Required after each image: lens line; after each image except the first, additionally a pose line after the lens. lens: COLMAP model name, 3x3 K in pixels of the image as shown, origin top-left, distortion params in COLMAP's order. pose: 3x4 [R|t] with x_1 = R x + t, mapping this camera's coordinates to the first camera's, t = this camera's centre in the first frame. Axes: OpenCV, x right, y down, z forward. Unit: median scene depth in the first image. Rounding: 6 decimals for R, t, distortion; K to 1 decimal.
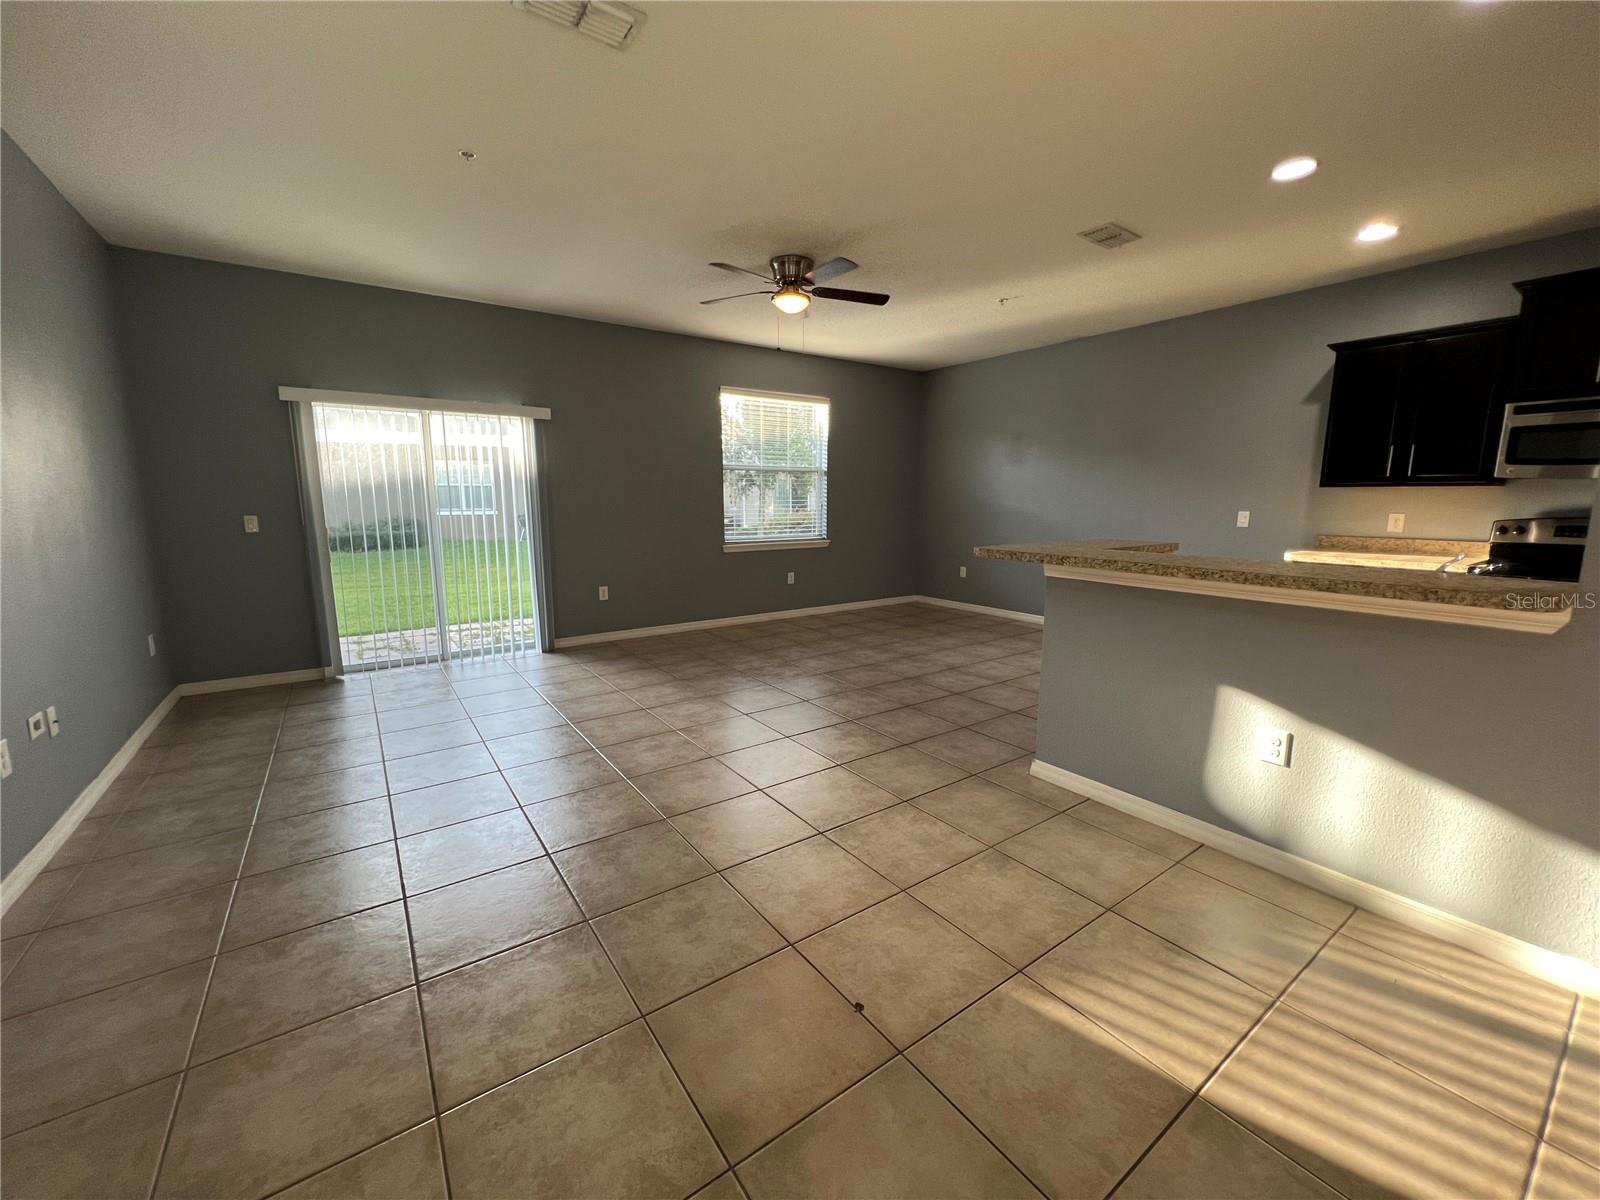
lens RADIAL K [[639.4, 0, 802.2], [0, 639.4, 597.9], [0, 0, 1]] dist [-0.001200, 0.000108]
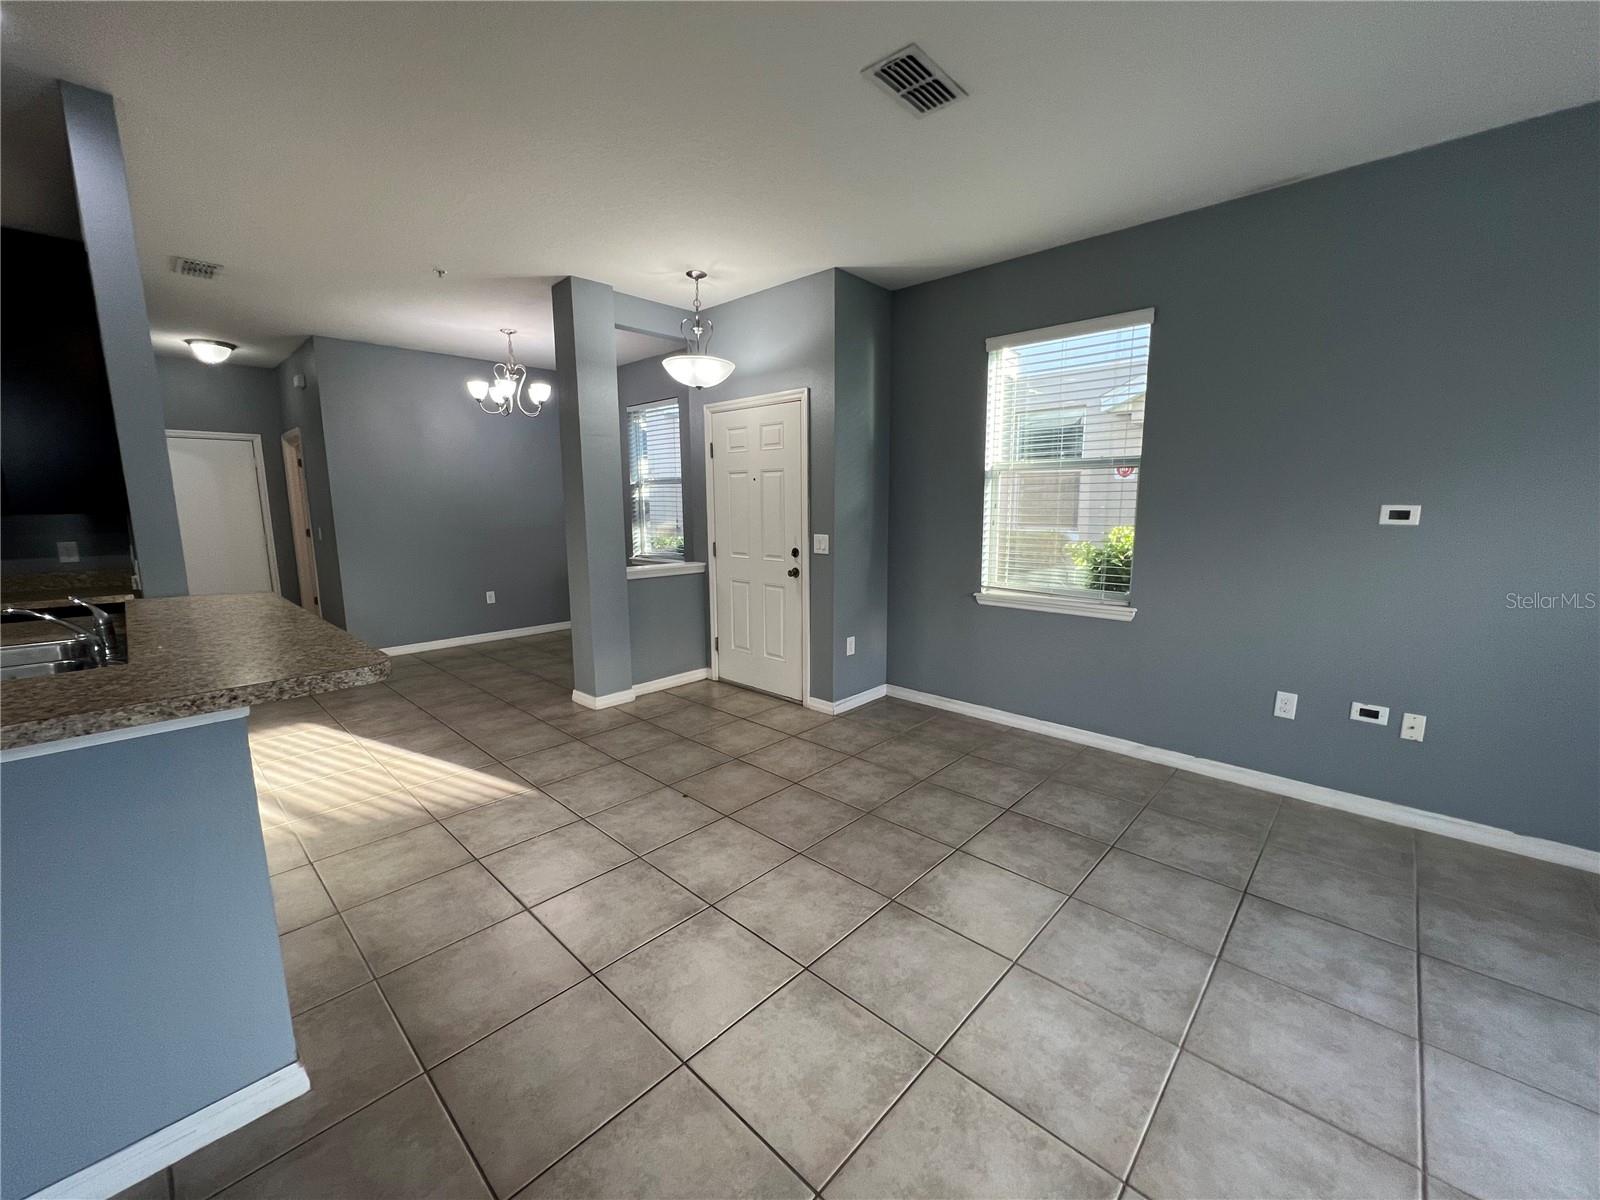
lens RADIAL K [[639.4, 0, 802.2], [0, 639.4, 597.9], [0, 0, 1]] dist [-0.001200, 0.000108]
pose [[-0.979516, 0.035239, -0.198260, 0.036294], [-0.026424, 0.953563, 0.300034, -0.169256], [0.199627, 0.299127, -0.933098, 0.920686]]
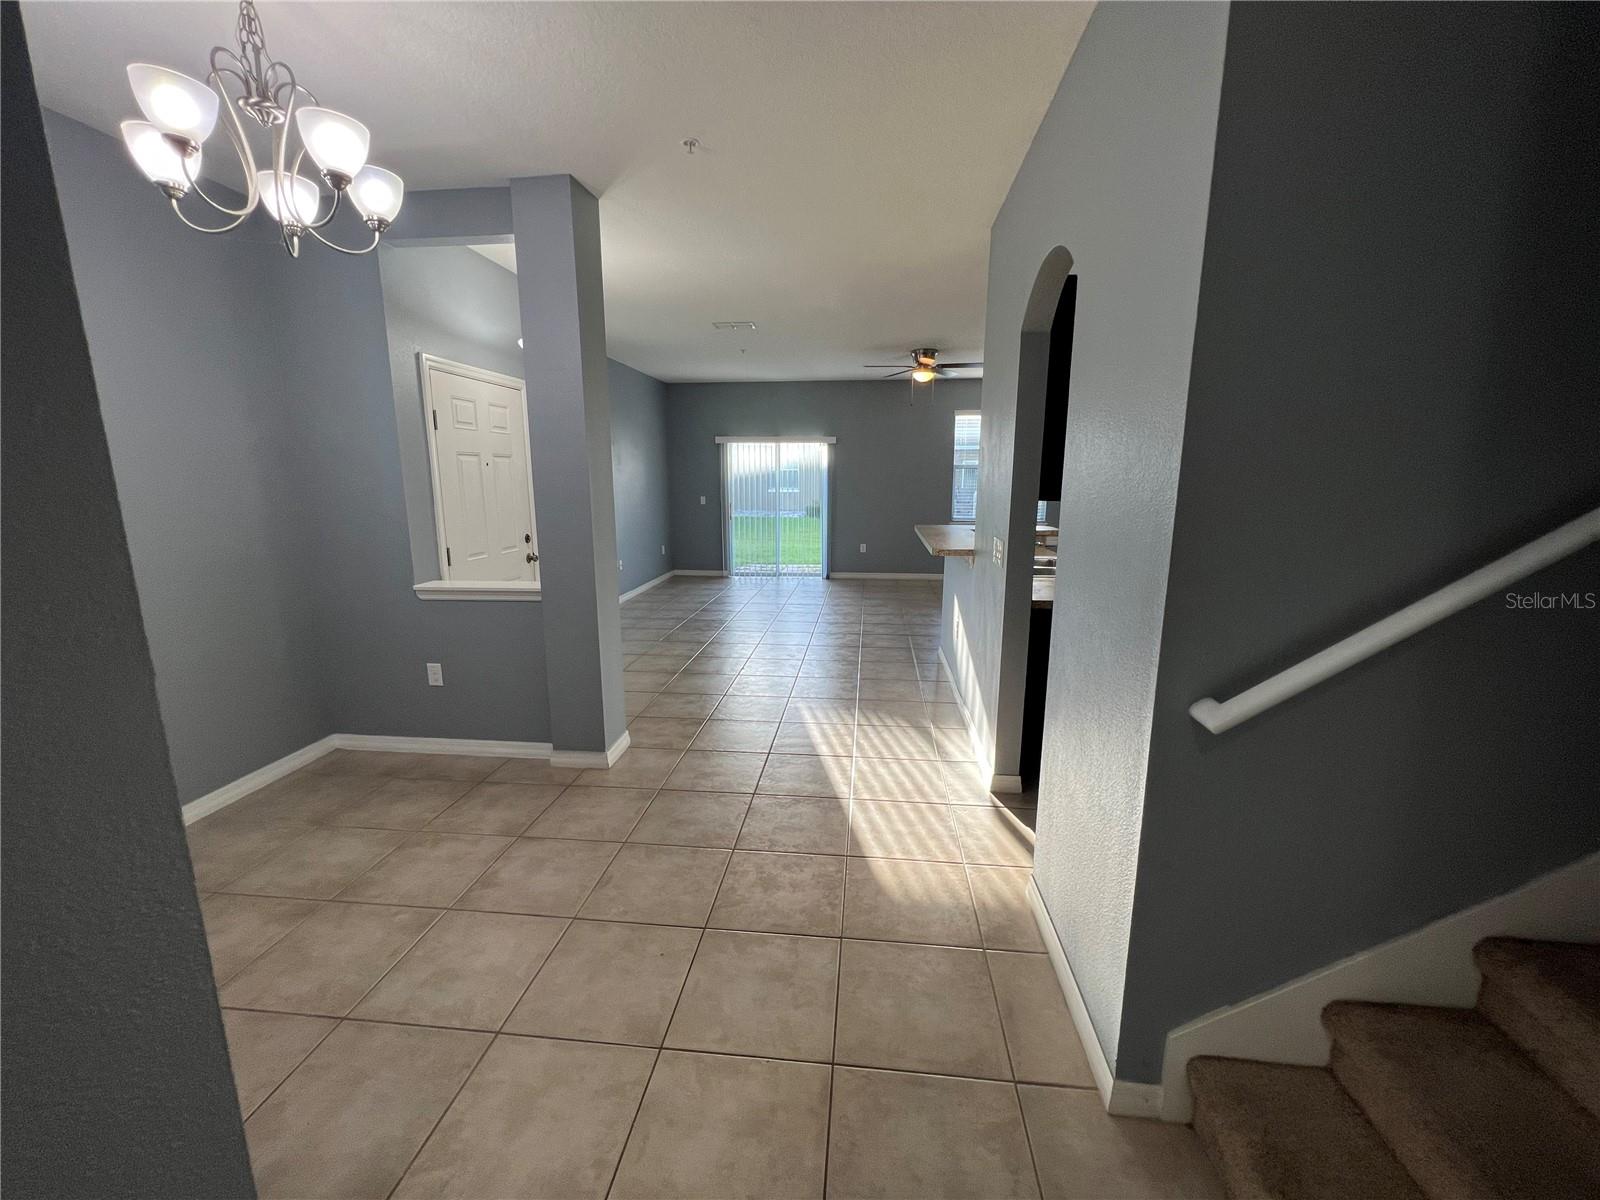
lens RADIAL K [[639.4, 0, 802.2], [0, 639.4, 597.9], [0, 0, 1]] dist [-0.001200, 0.000108]
pose [[0.750966, 0.127137, -0.647987, 0.774369], [-0.104870, 0.991799, 0.073058, 0.017981], [0.651961, 0.013090, 0.758140, -0.391332]]
